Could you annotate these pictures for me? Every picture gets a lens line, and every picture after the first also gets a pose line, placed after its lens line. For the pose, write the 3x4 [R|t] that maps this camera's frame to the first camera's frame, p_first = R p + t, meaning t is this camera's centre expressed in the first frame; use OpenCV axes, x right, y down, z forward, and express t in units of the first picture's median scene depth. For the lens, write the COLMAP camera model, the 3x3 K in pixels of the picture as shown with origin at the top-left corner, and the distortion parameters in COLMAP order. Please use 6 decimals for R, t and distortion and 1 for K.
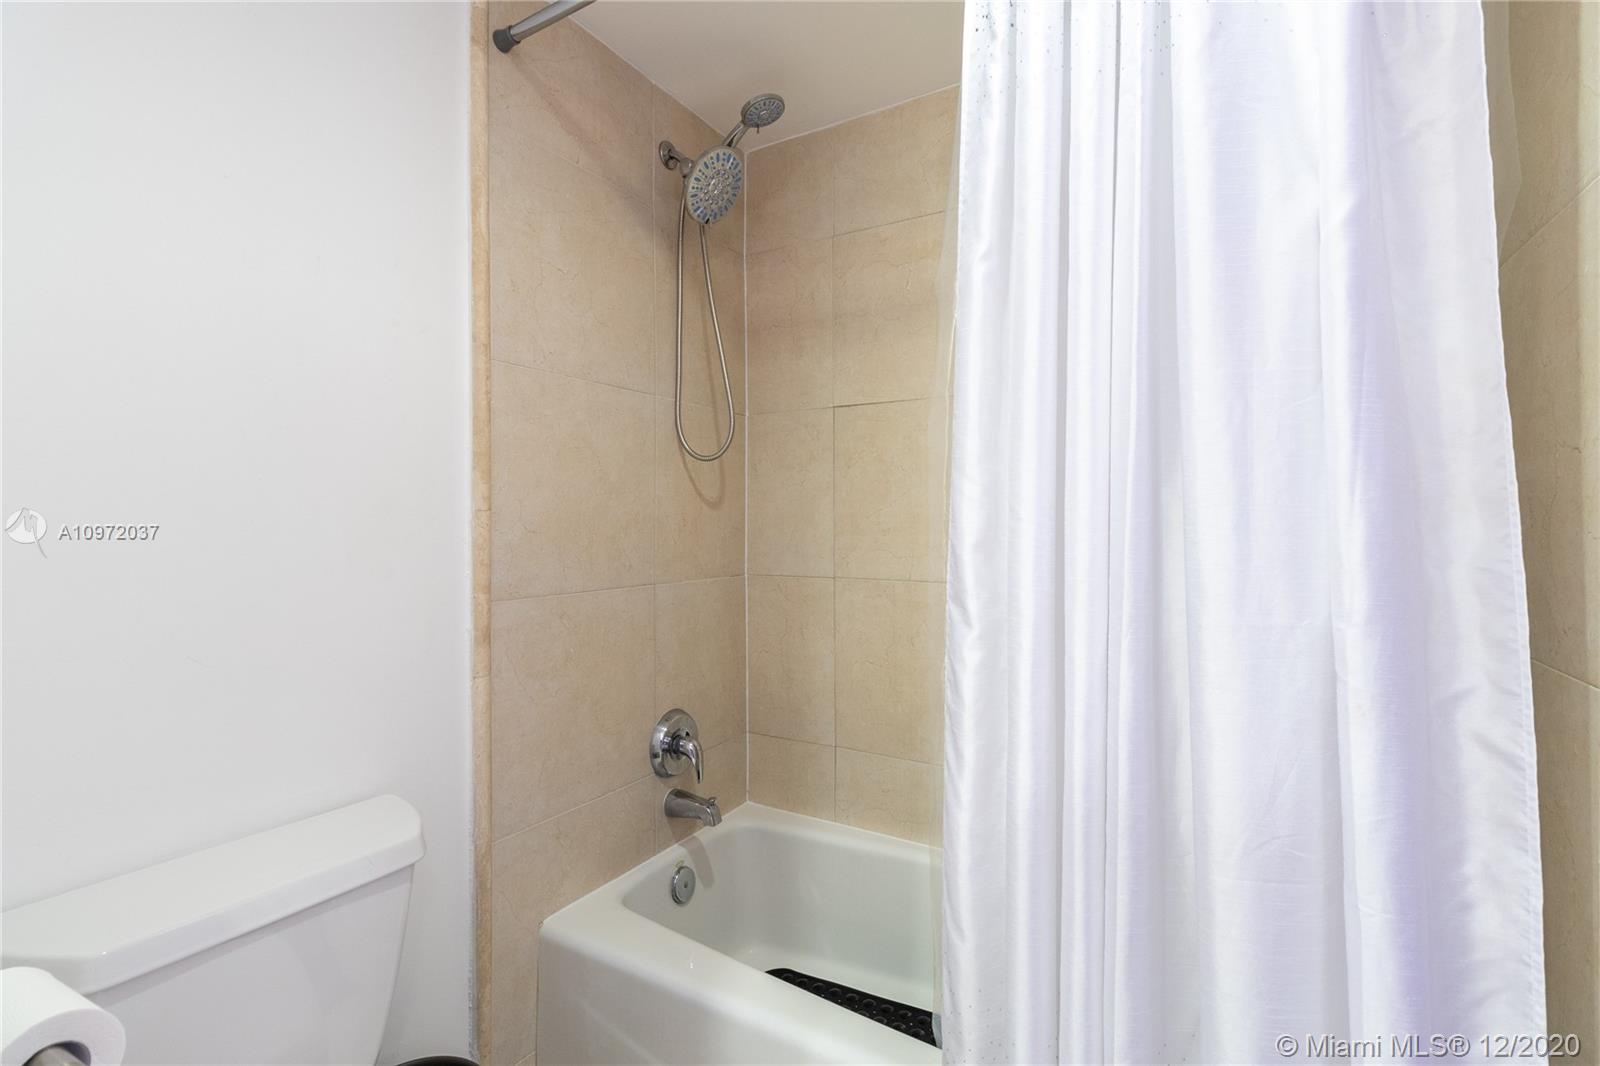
lens RADIAL K [[724.3, 0, 800.4], [0, 724.3, 527.8], [0, 0, 1]] dist [-0.001445, -0.000009]
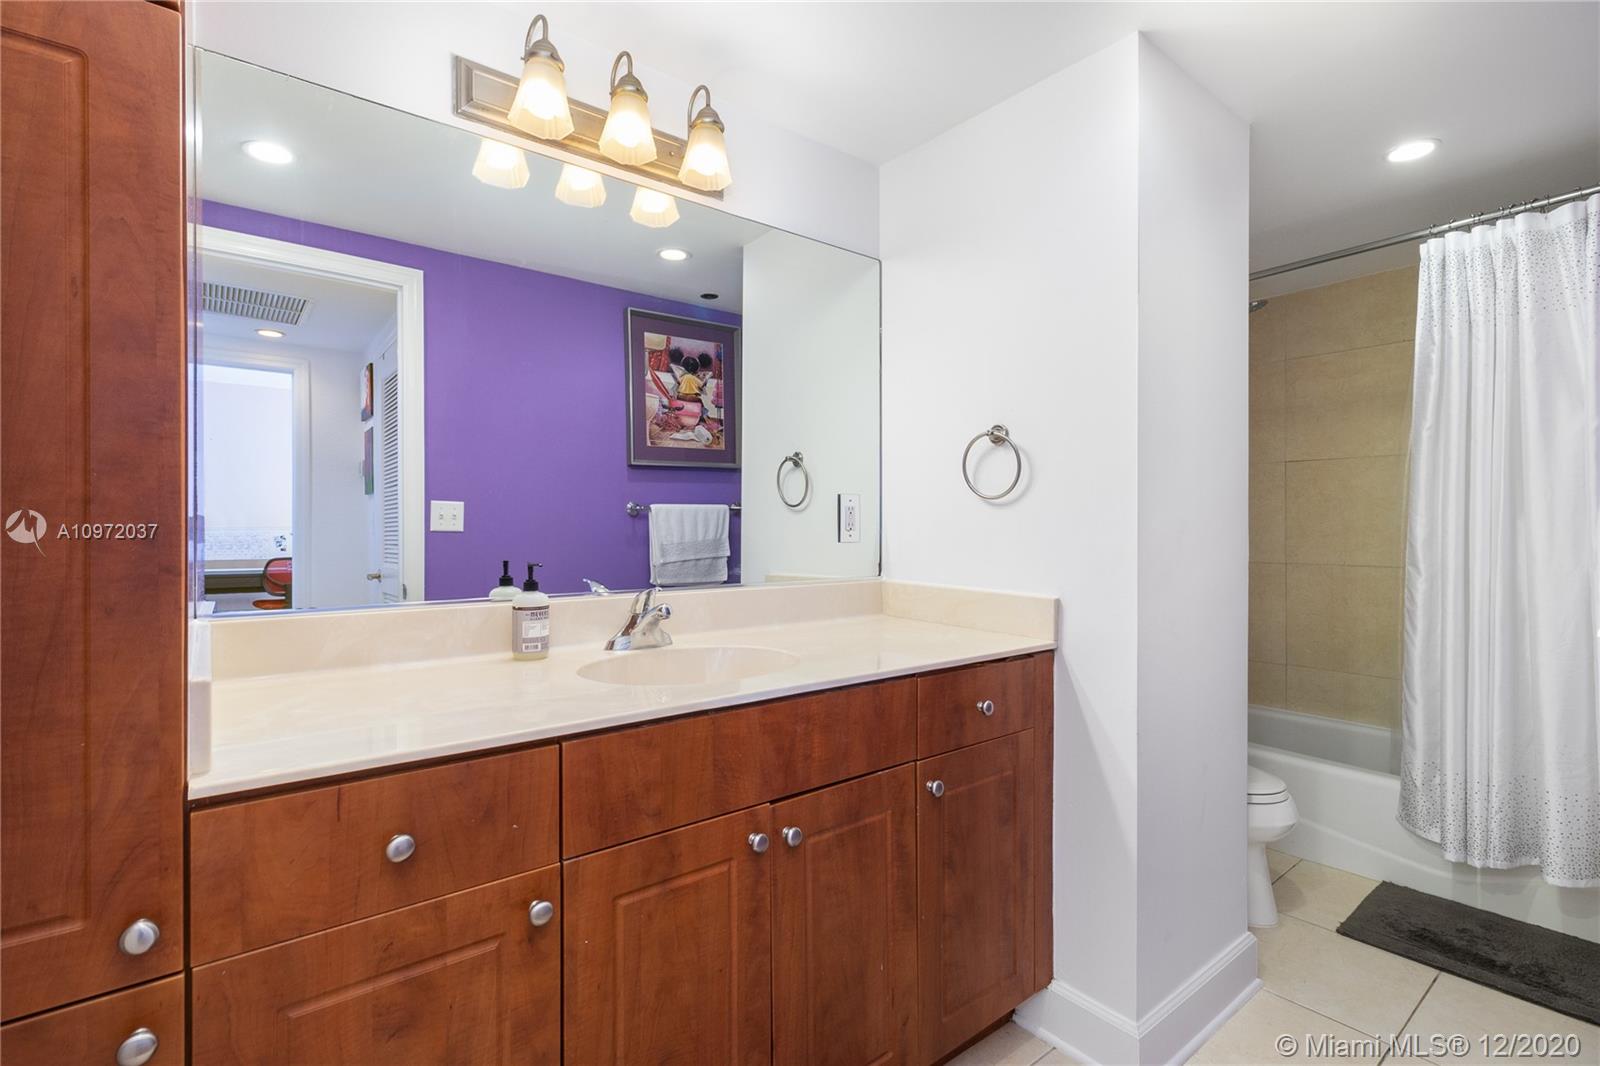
lens RADIAL K [[724.3, 0, 800.4], [0, 724.3, 527.8], [0, 0, 1]] dist [-0.001445, -0.000009]
pose [[0.932484, 0.001668, -0.361209, -0.857055], [-0.003019, 0.999990, -0.003175, -0.011283], [0.361200, 0.004052, 0.932480, -2.094055]]
